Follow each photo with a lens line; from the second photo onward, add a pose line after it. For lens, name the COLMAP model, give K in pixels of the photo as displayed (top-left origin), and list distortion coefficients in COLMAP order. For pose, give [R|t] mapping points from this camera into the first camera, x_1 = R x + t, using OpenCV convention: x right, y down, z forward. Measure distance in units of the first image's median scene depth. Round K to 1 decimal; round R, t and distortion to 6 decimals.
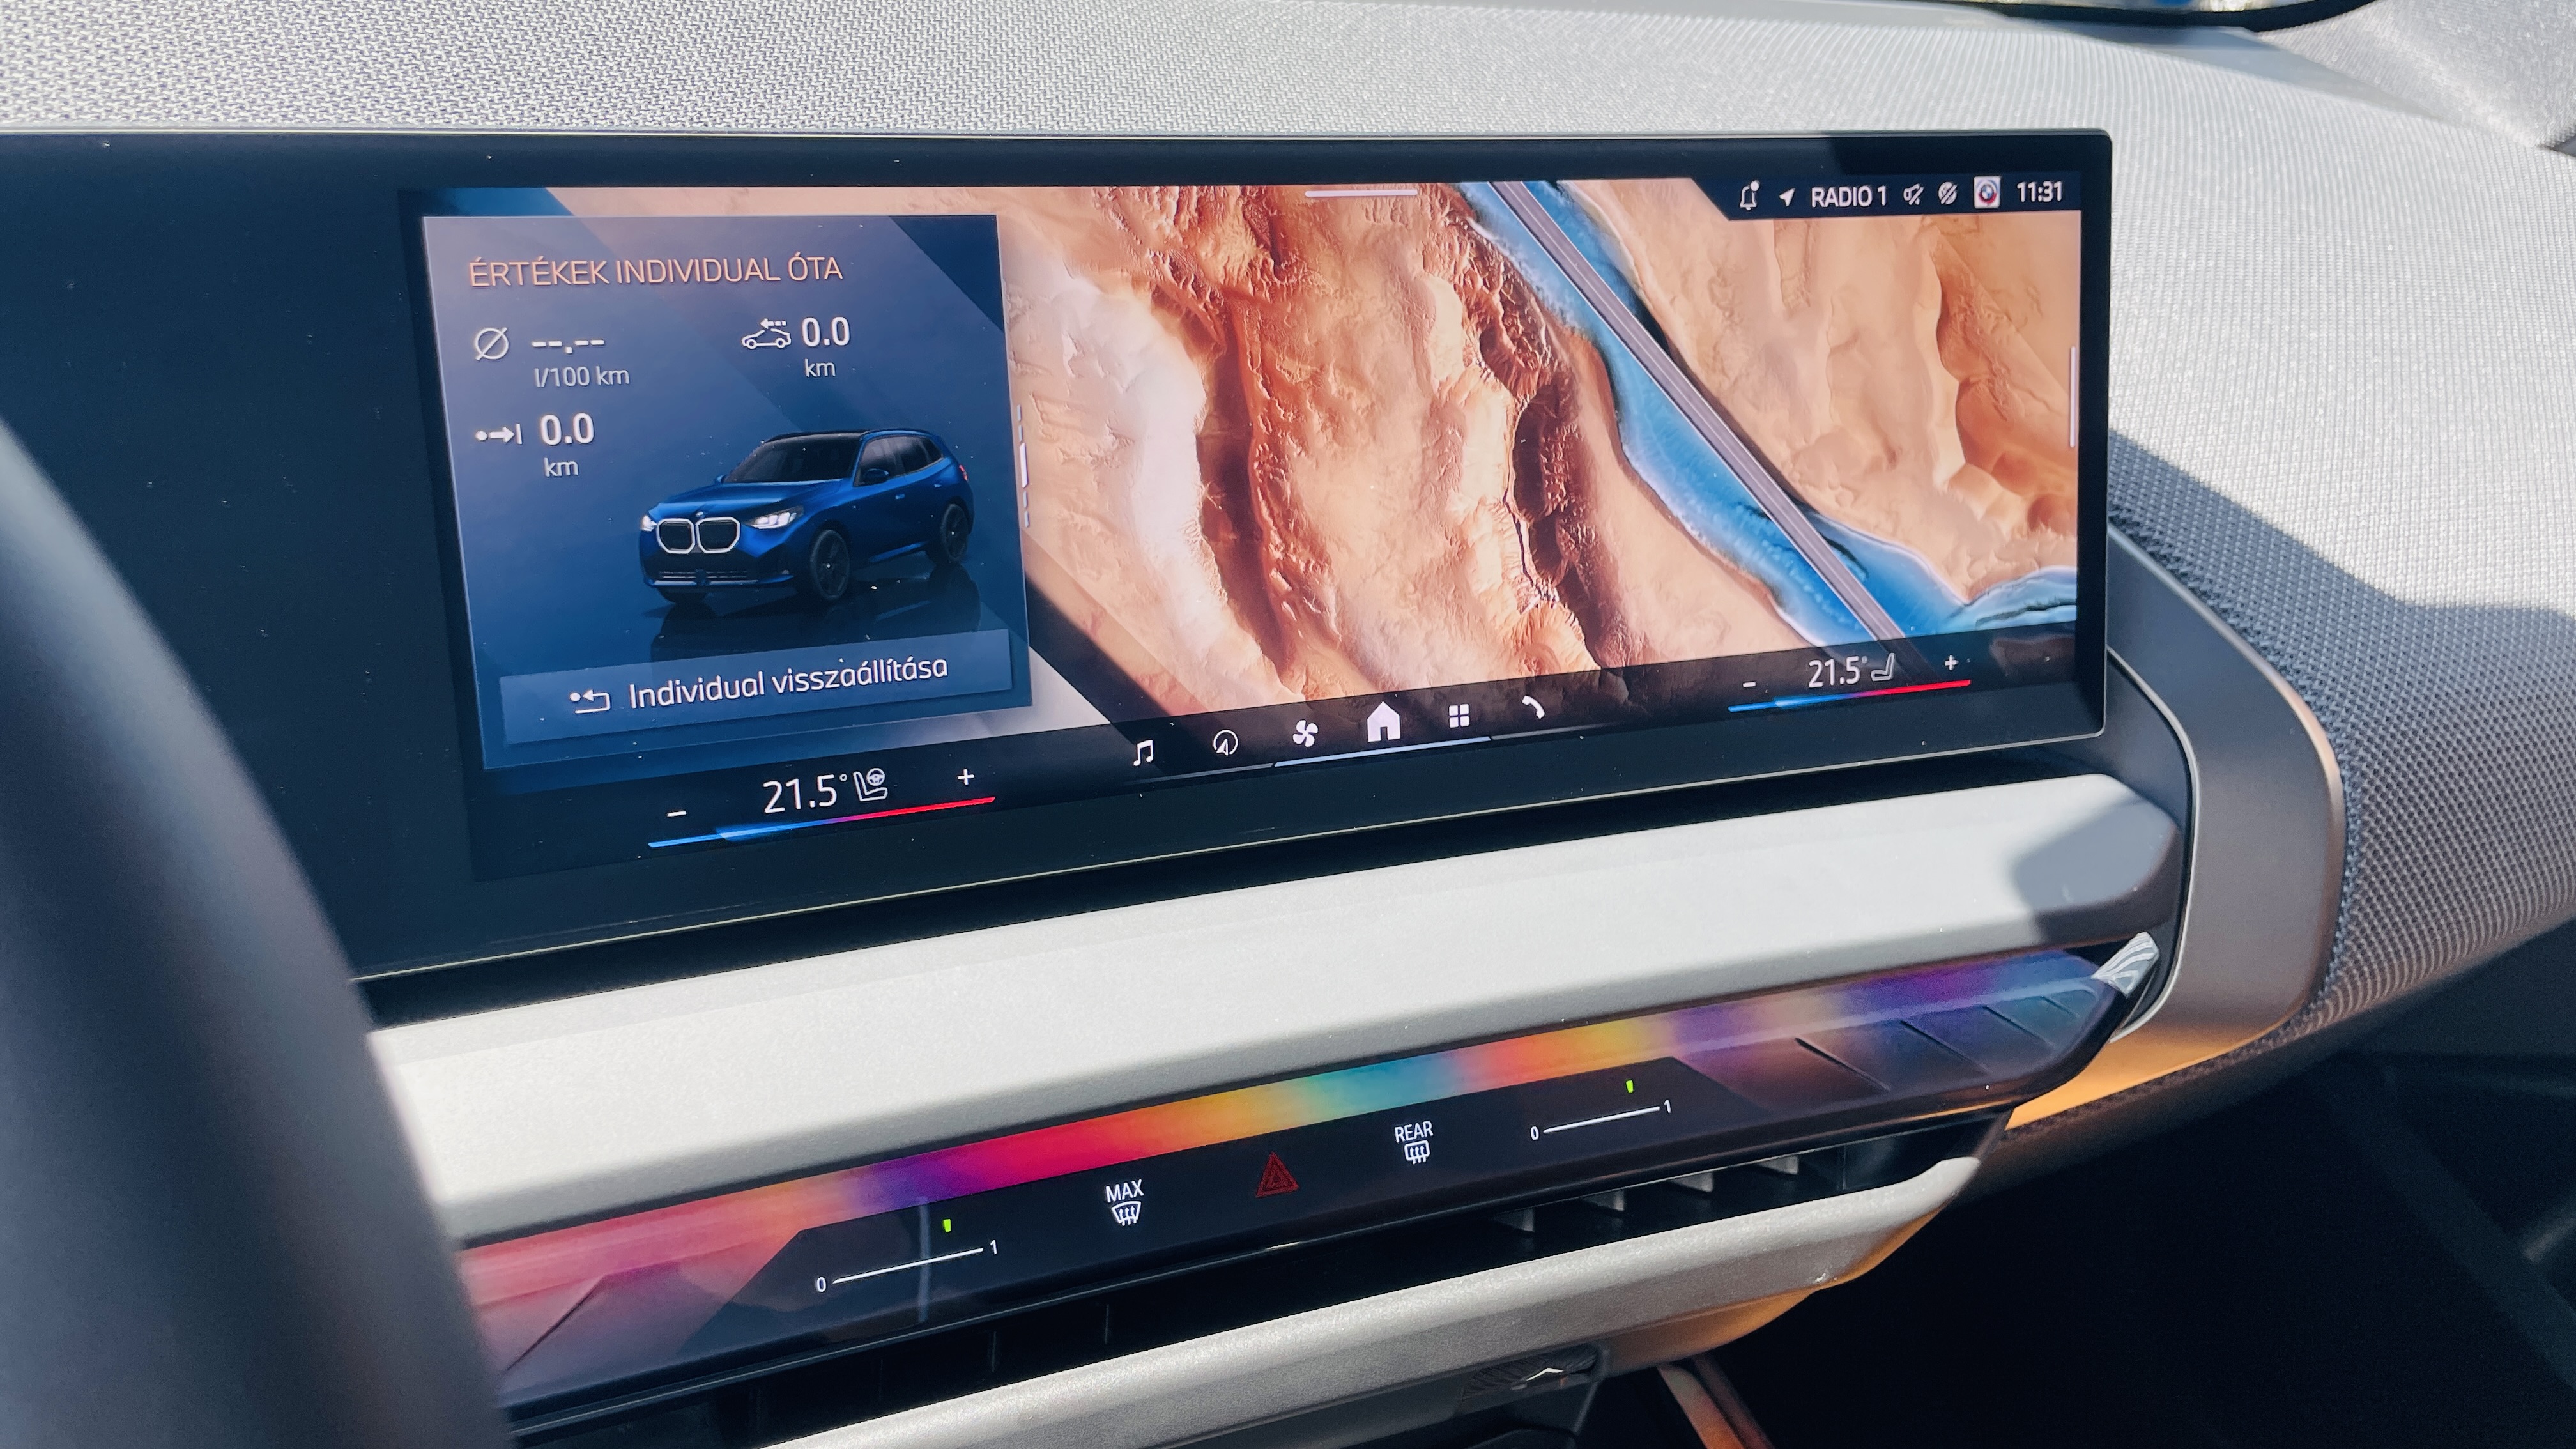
lens RADIAL K [[2032.6, 0, 1286.4], [0, 2032.6, 710.0], [0, 0, 1]] dist [0.038413, -0.004108]
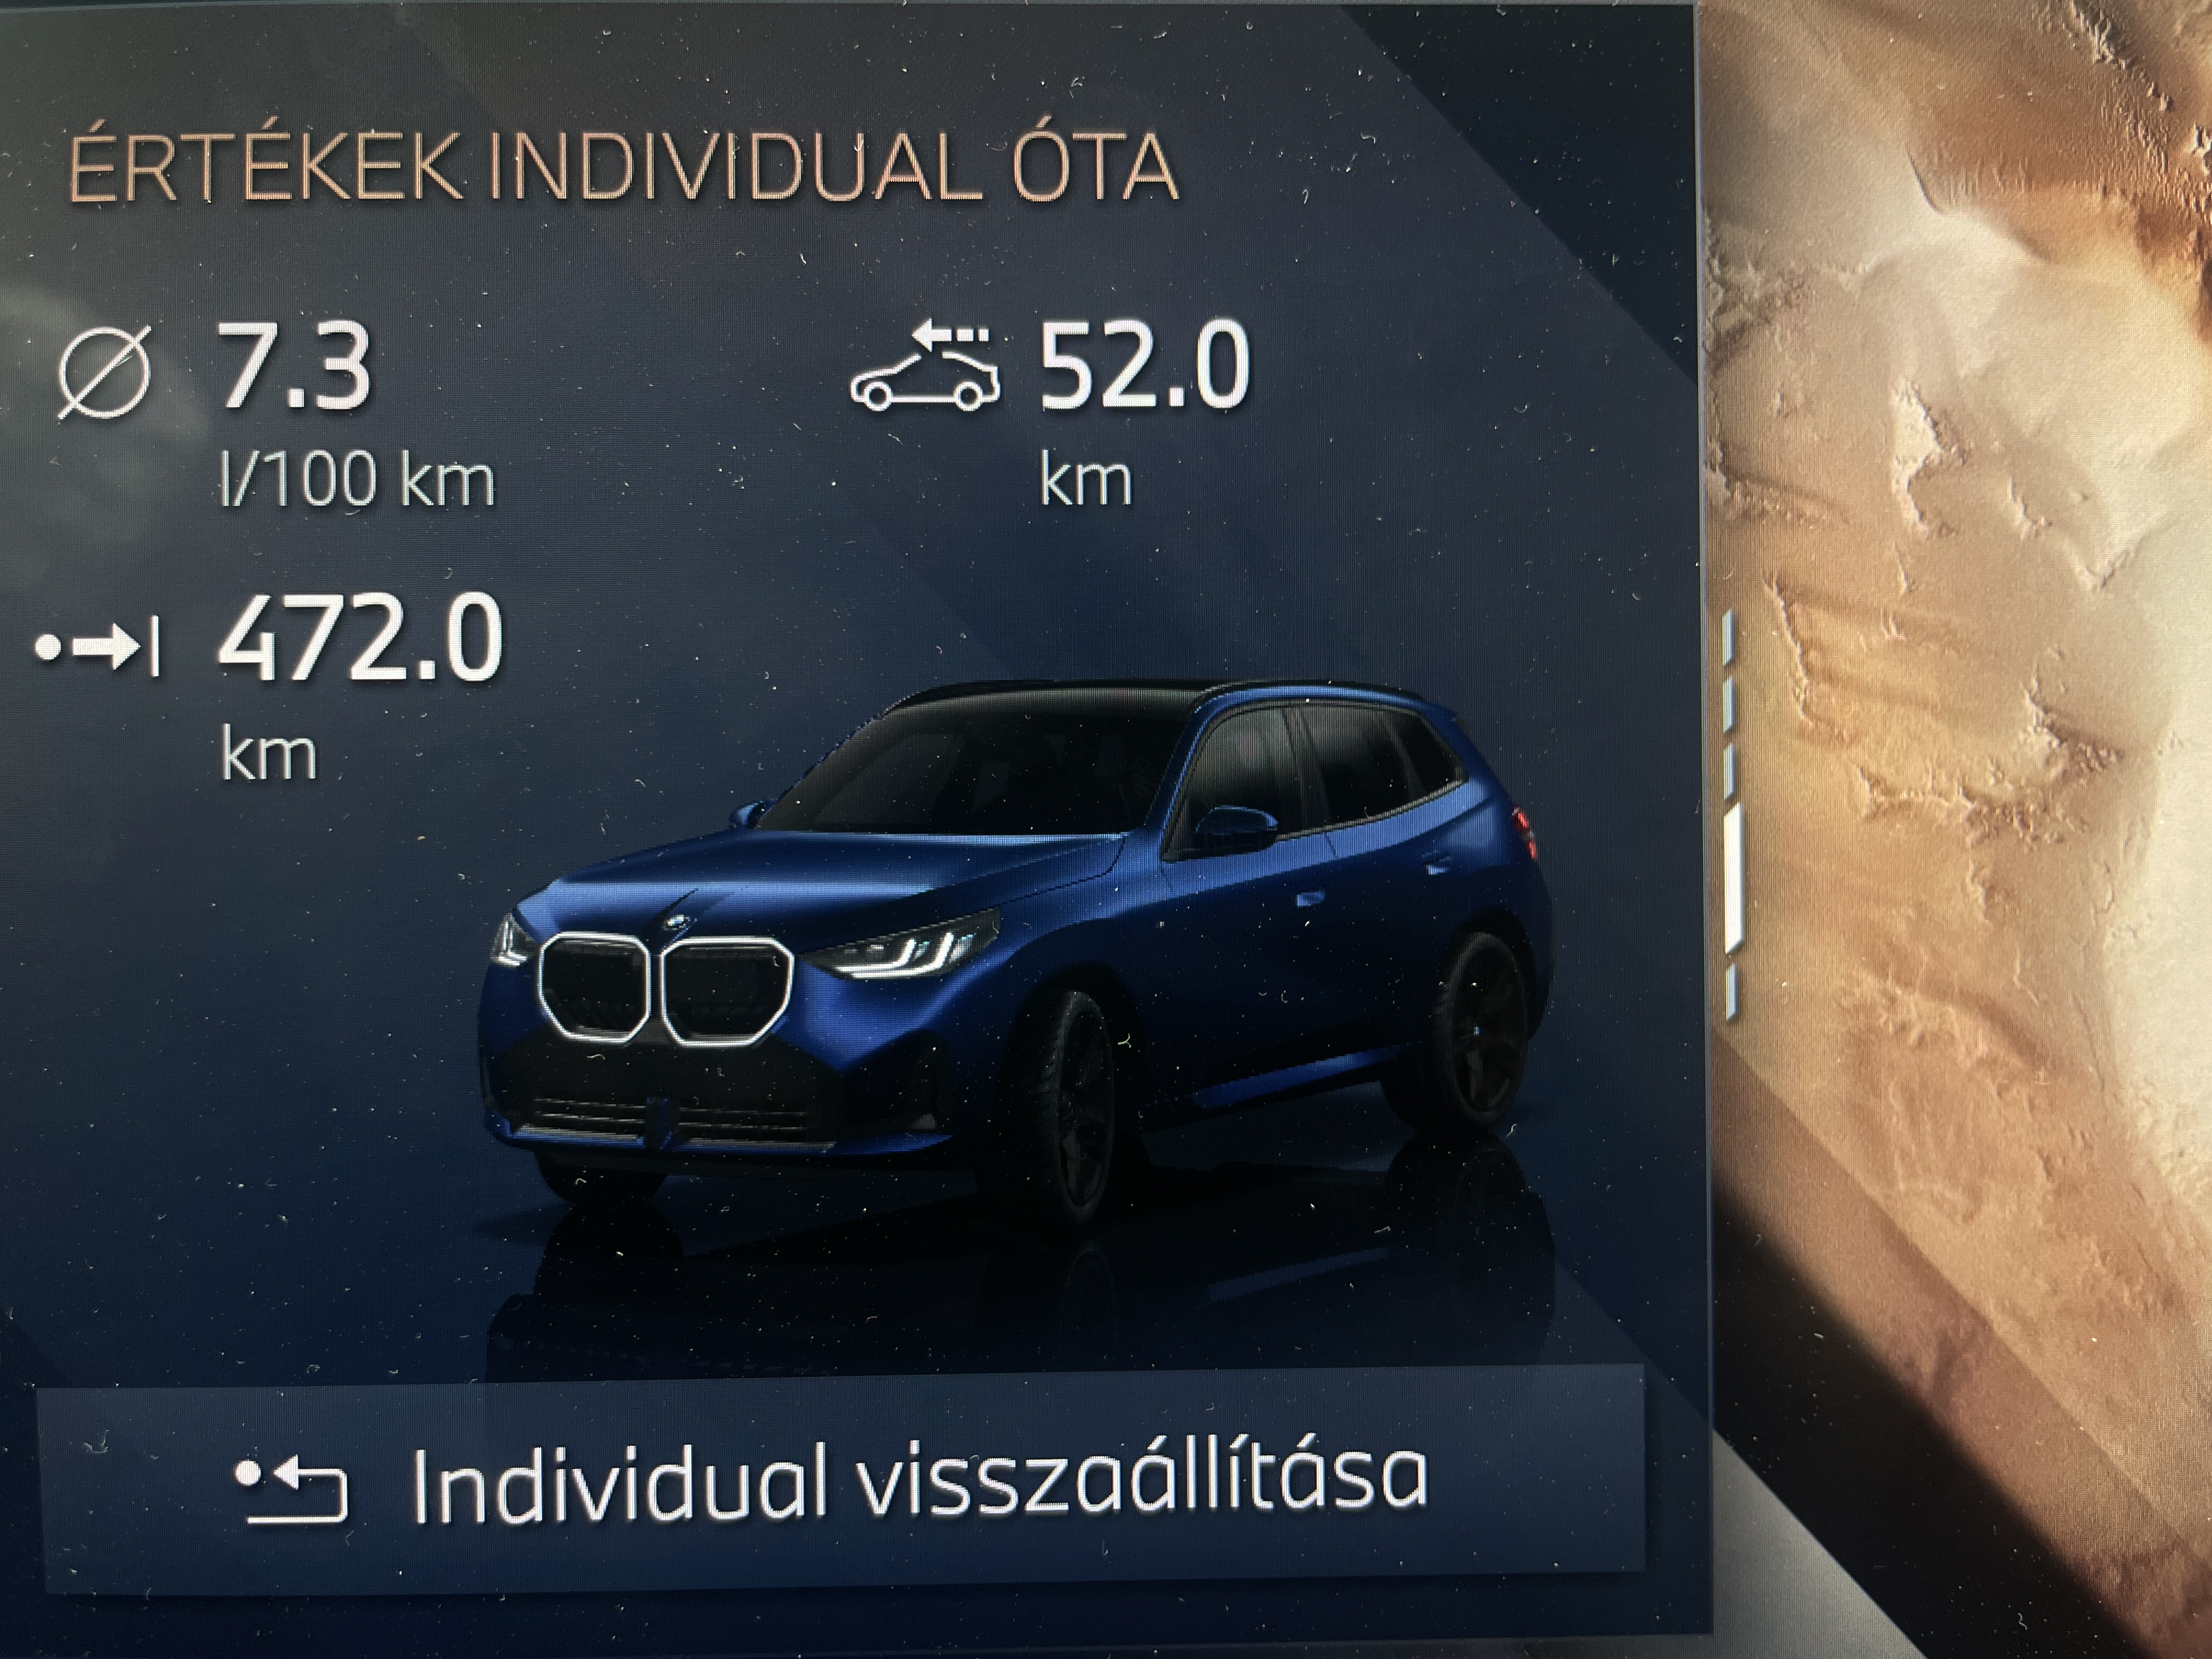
lens RADIAL K [[1681.1, 0, 1110.8], [0, 1681.1, 815.6], [0, 0, 1]] dist [0.013380, -0.009584]
pose [[0.930431, 0.040082, -0.364267, -0.129120], [-0.091729, 0.987831, -0.125603, -0.084597], [0.354800, 0.150279, 0.922786, 0.770153]]
